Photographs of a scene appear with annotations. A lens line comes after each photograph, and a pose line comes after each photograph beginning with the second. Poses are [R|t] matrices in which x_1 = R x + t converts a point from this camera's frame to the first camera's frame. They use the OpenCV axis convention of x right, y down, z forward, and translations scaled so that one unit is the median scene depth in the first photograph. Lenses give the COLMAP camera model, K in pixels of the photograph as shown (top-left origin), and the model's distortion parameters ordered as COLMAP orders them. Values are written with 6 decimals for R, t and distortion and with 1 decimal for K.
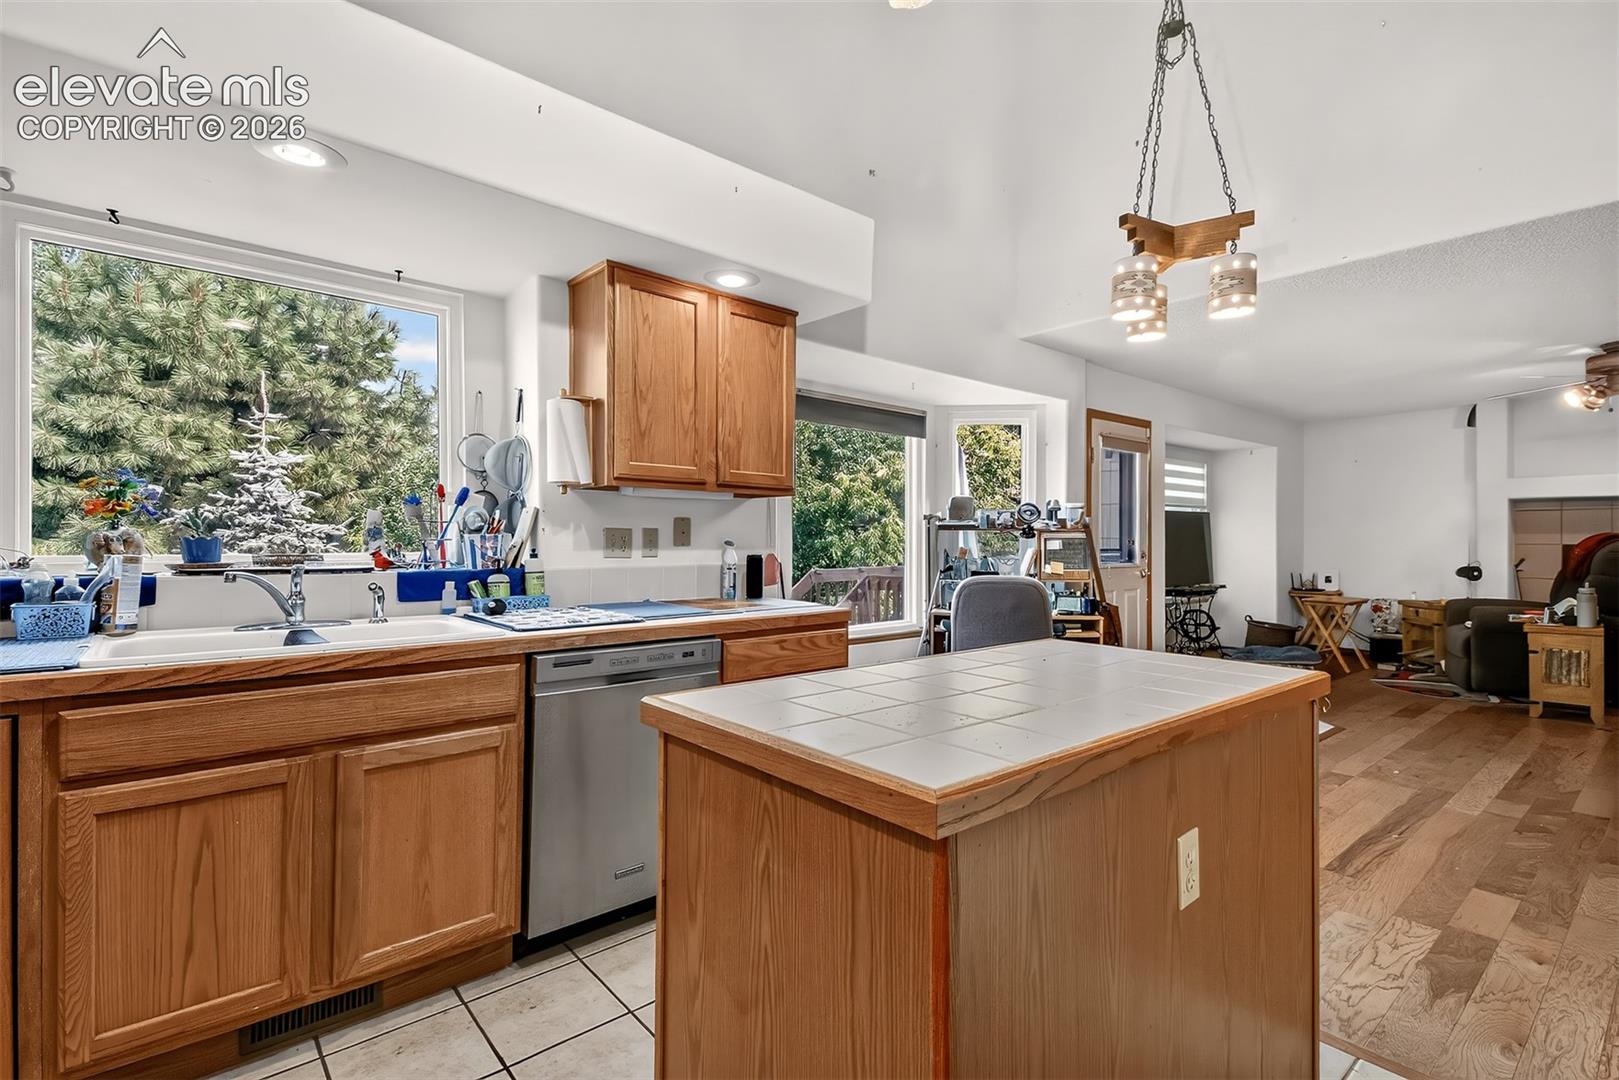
lens RADIAL K [[751.2, 0, 800.3], [0, 751.2, 534.4], [0, 0, 1]] dist [0.043712, -0.022064]
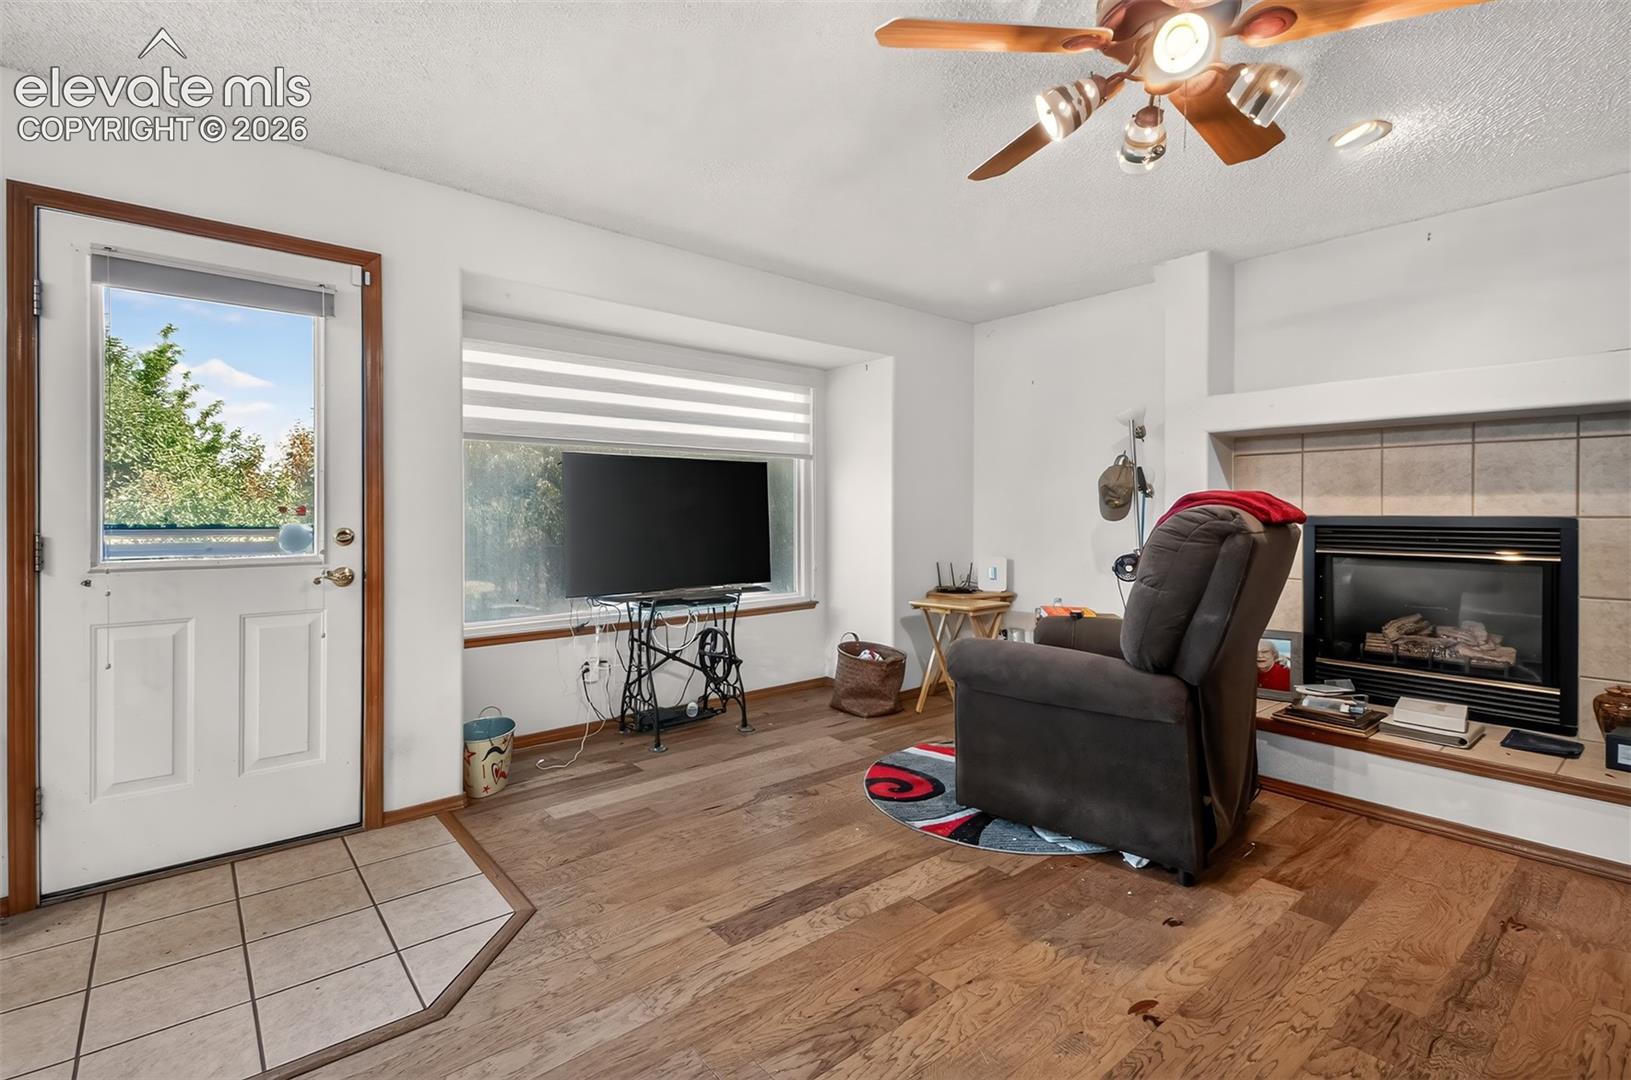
lens RADIAL K [[752.8, 0, 815.2], [0, 752.8, 508.0], [0, 0, 1]] dist [0.025361, 0.000197]
pose [[1.000000, -0.000707, 0.000672, 0.782611], [0.000708, 0.999998, -0.001803, 0.010759], [-0.000670, 0.001803, 0.999998, 0.556936]]
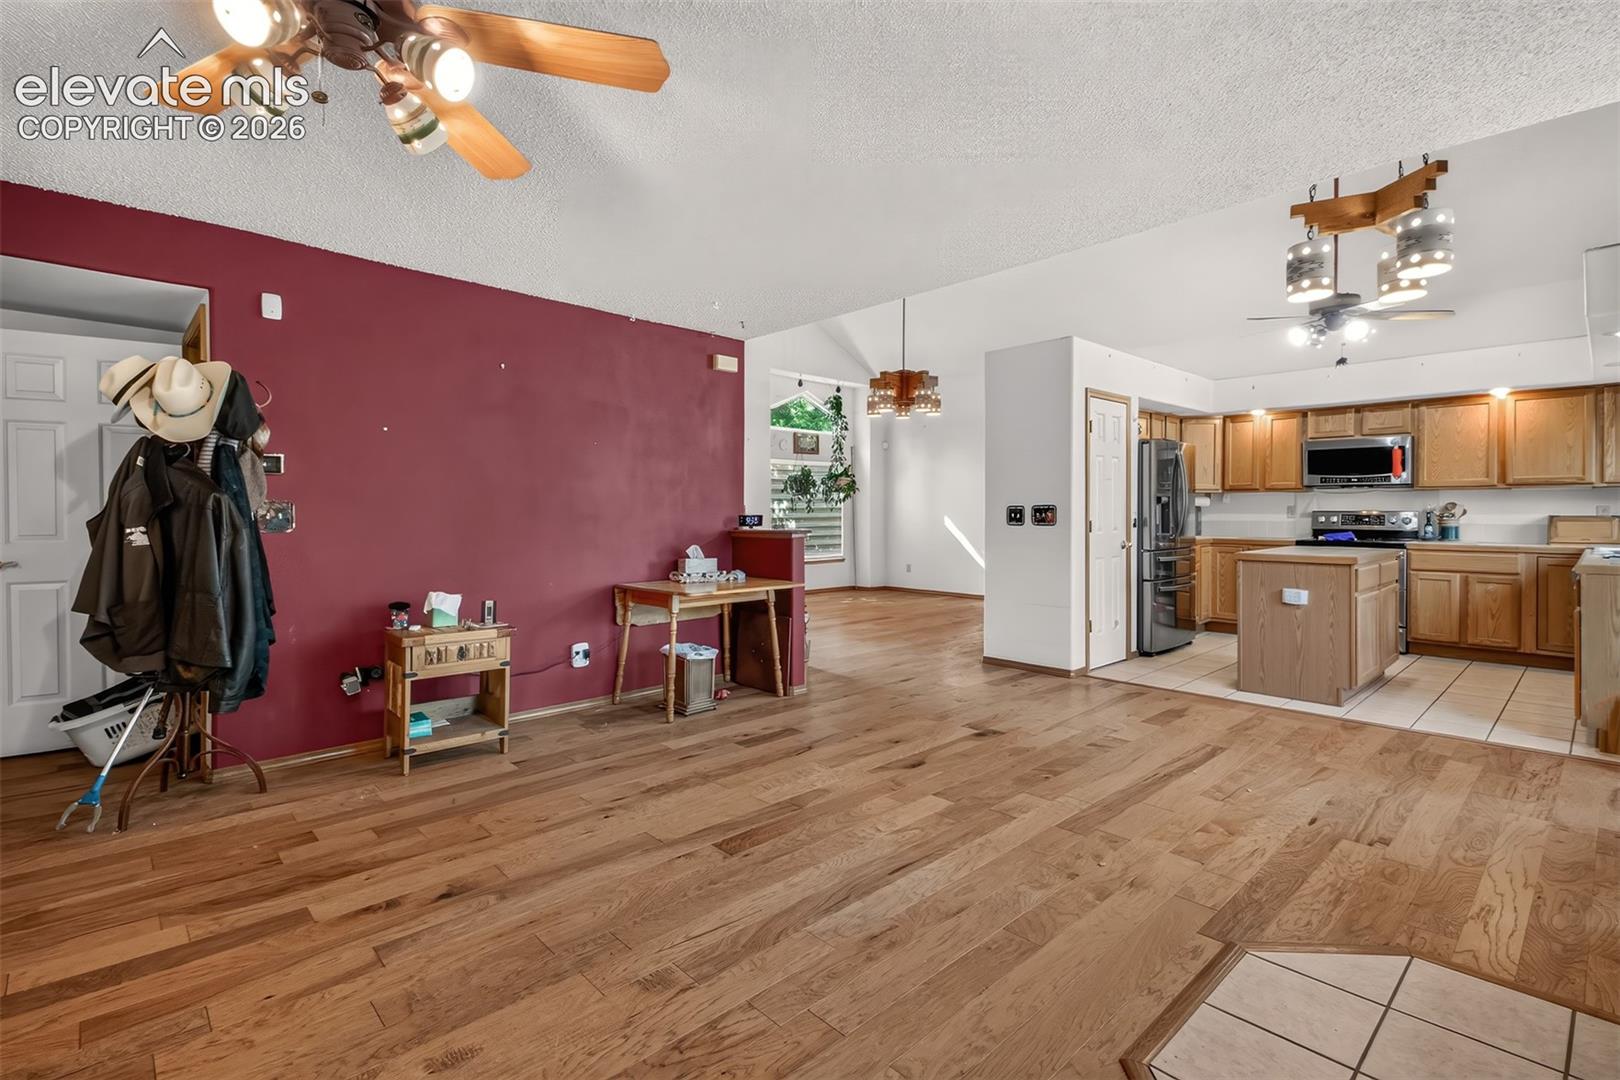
lens RADIAL K [[751.7, 0, 800.8], [0, 751.7, 534.4], [0, 0, 1]] dist [0.043712, -0.022064]
pose [[-0.998572, -0.000192, -0.053422, 0.766905], [-0.001527, 0.999688, 0.024951, 0.012273], [0.053401, 0.024997, -0.998260, 1.165179]]
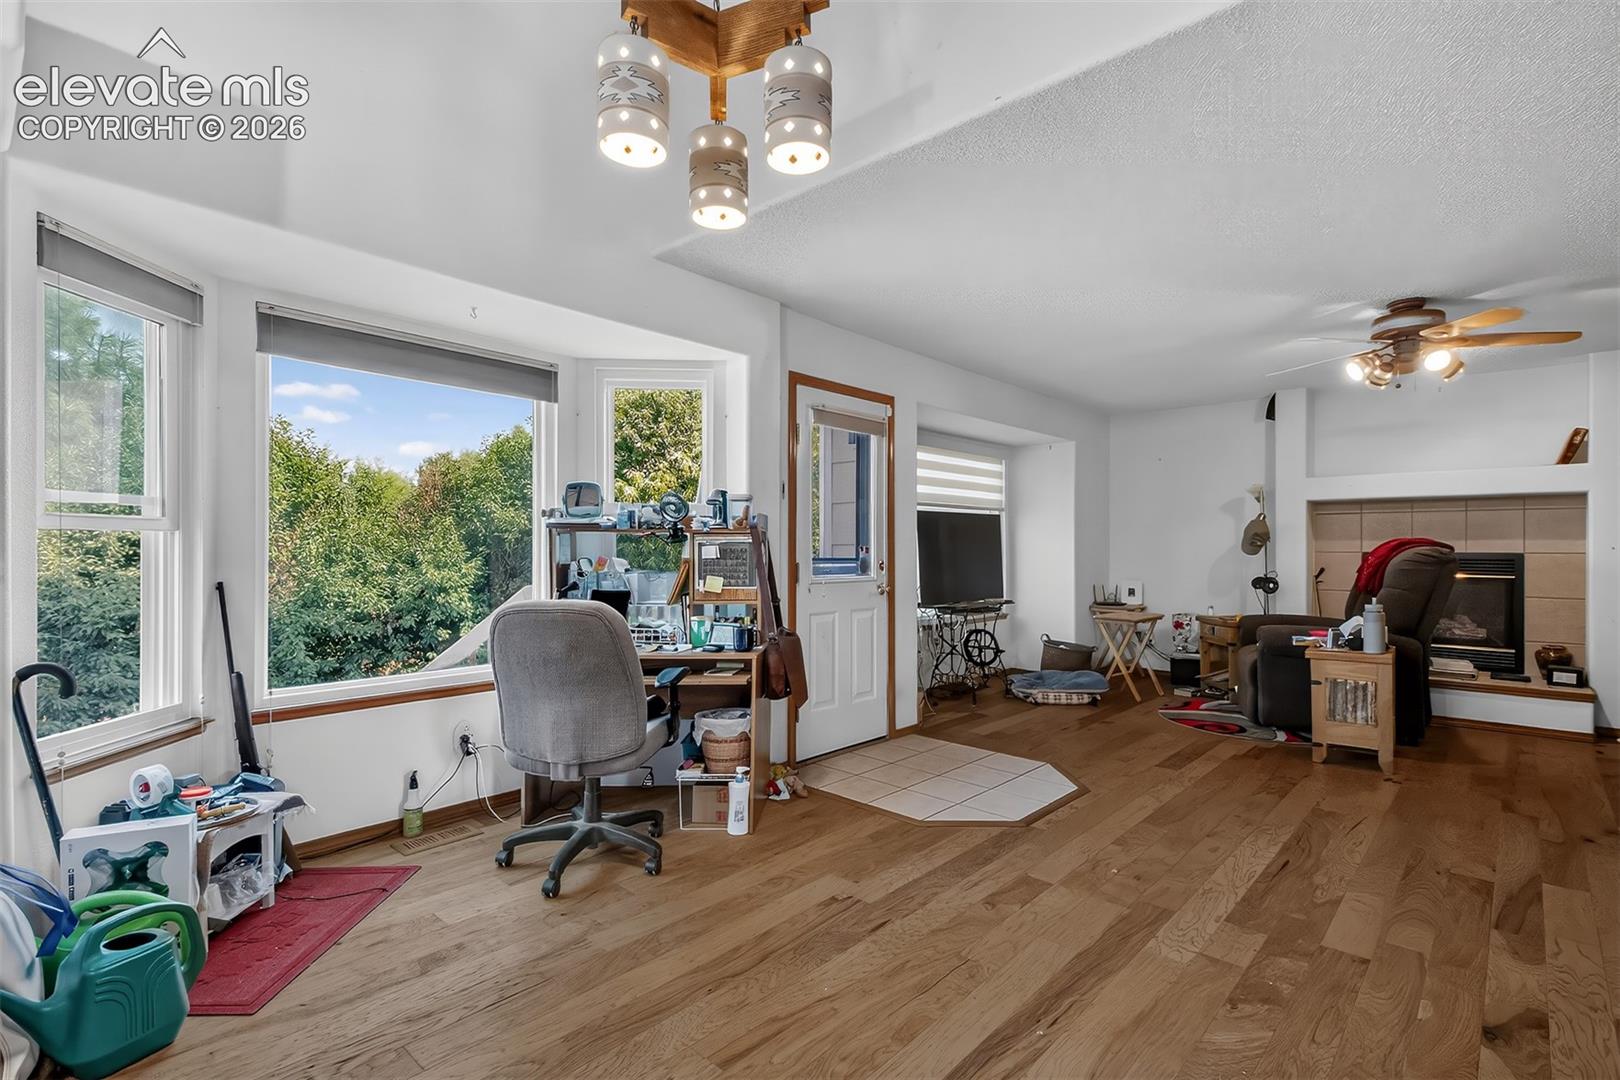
lens RADIAL K [[760.8, 0, 810.0], [0, 760.8, 540.0], [0, 0, 1]] dist [0.024036, -0.000221]
pose [[0.991625, 0.002217, 0.129133, 0.291590], [-0.001602, 0.999987, -0.004864, 0.004907], [-0.129142, 0.004616, 0.991615, 0.236552]]
